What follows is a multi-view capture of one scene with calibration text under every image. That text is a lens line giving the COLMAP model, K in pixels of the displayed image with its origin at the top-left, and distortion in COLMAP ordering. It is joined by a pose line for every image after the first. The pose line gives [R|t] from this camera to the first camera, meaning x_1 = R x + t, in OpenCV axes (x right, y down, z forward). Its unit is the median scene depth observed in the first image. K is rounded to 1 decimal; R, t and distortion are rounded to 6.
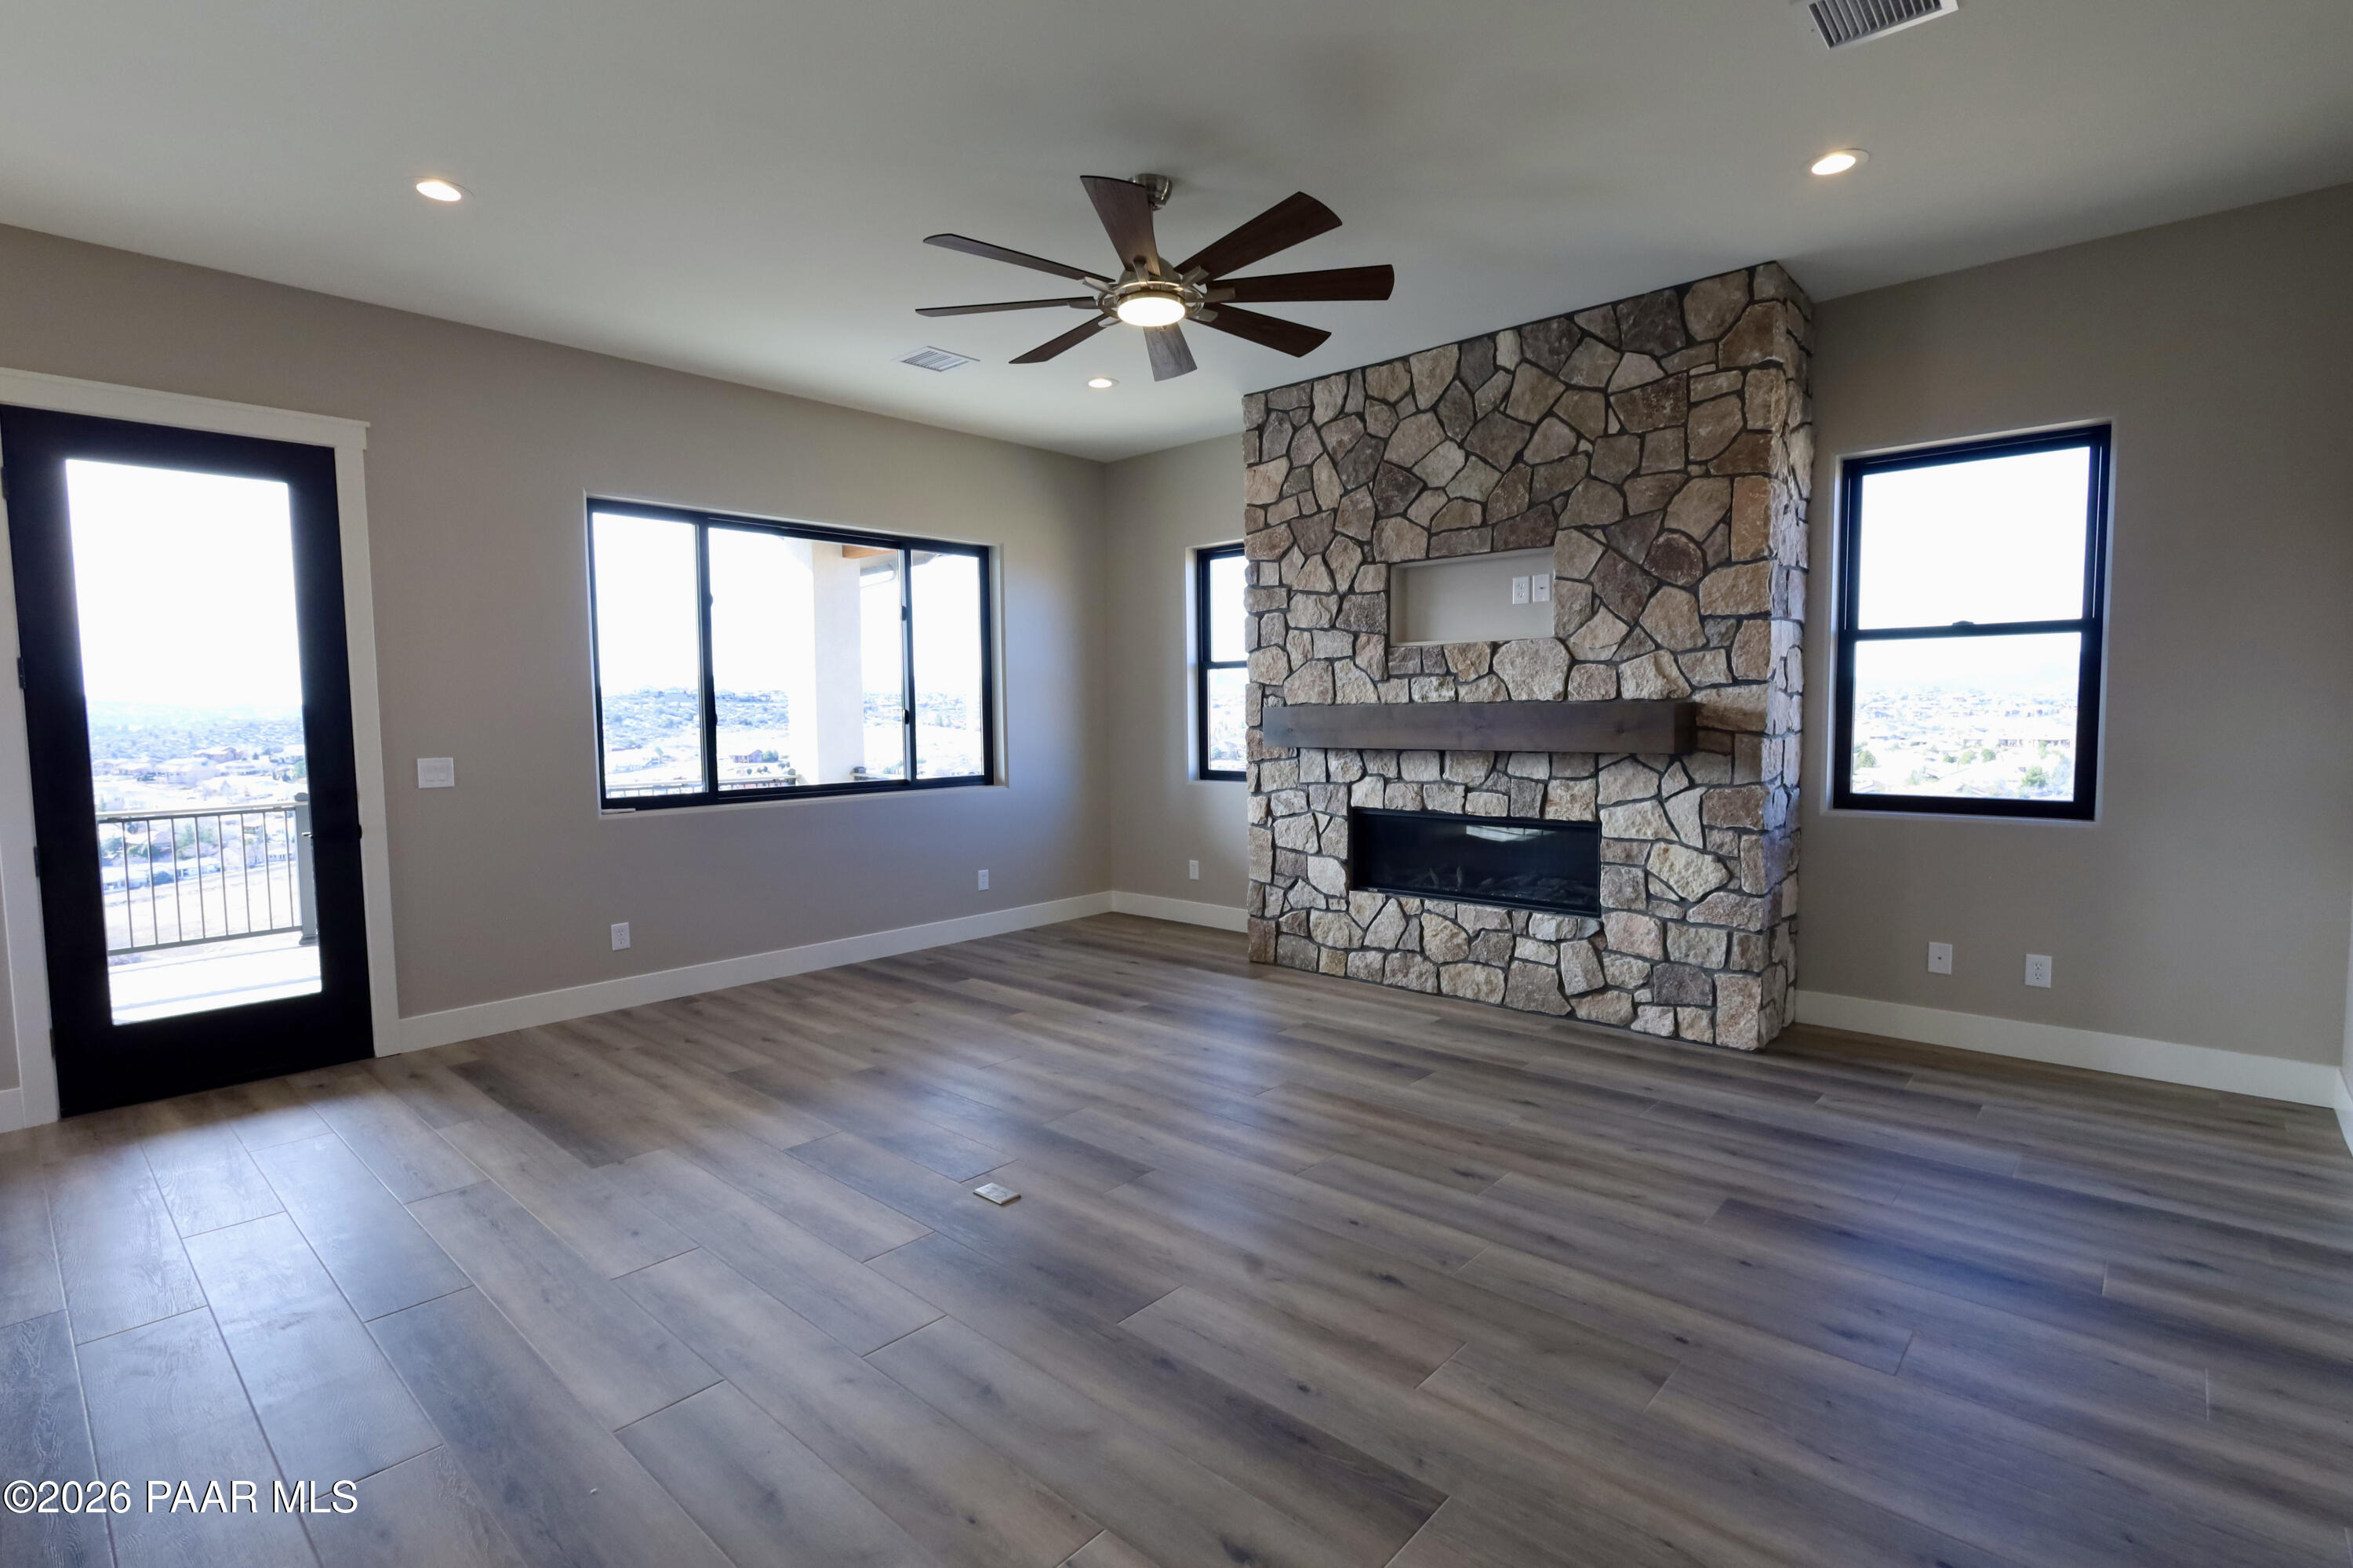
lens RADIAL K [[1101.3, 0, 1178.8], [0, 1101.3, 781.6], [0, 0, 1]] dist [0.000741, 0.000127]
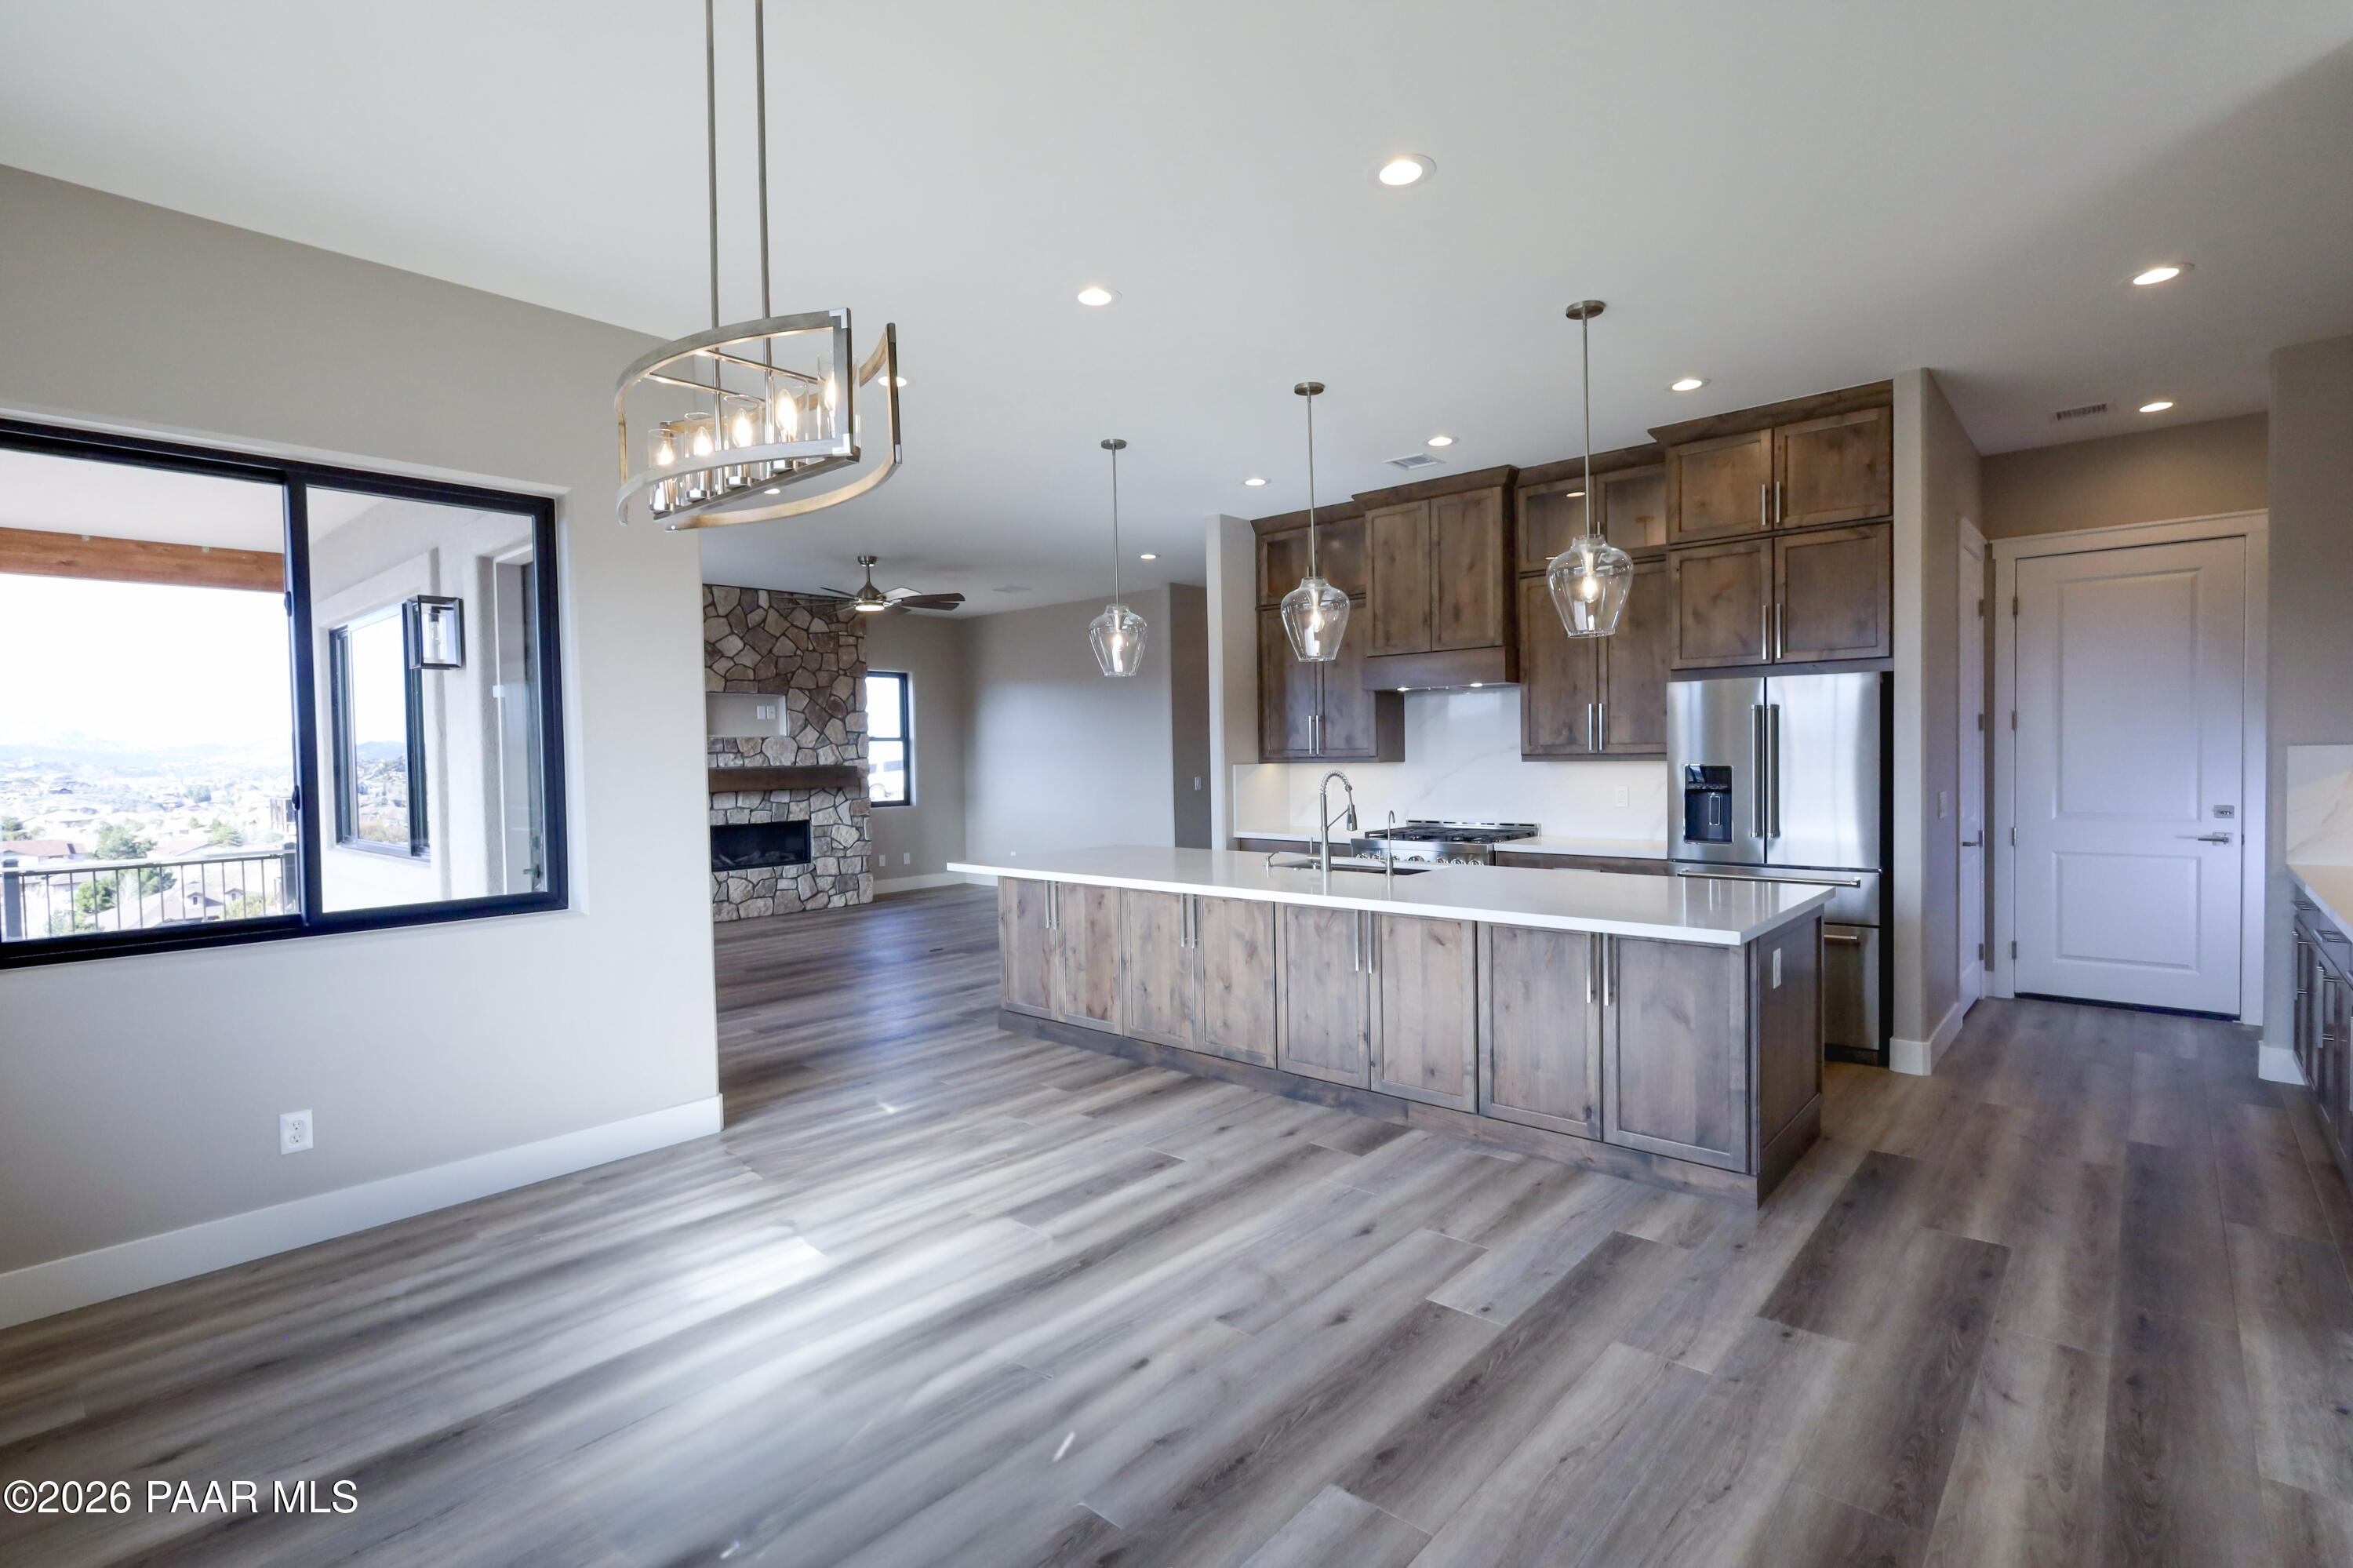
lens RADIAL K [[1101.3, 0, 1182.5], [0, 1101.3, 782.8], [0, 0, 1]] dist [0.000741, 0.000127]
pose [[-0.008741, -0.015199, 0.999846, -1.939346], [0.083917, 0.996346, 0.015879, -0.010176], [-0.996434, 0.084042, -0.007433, 0.265627]]
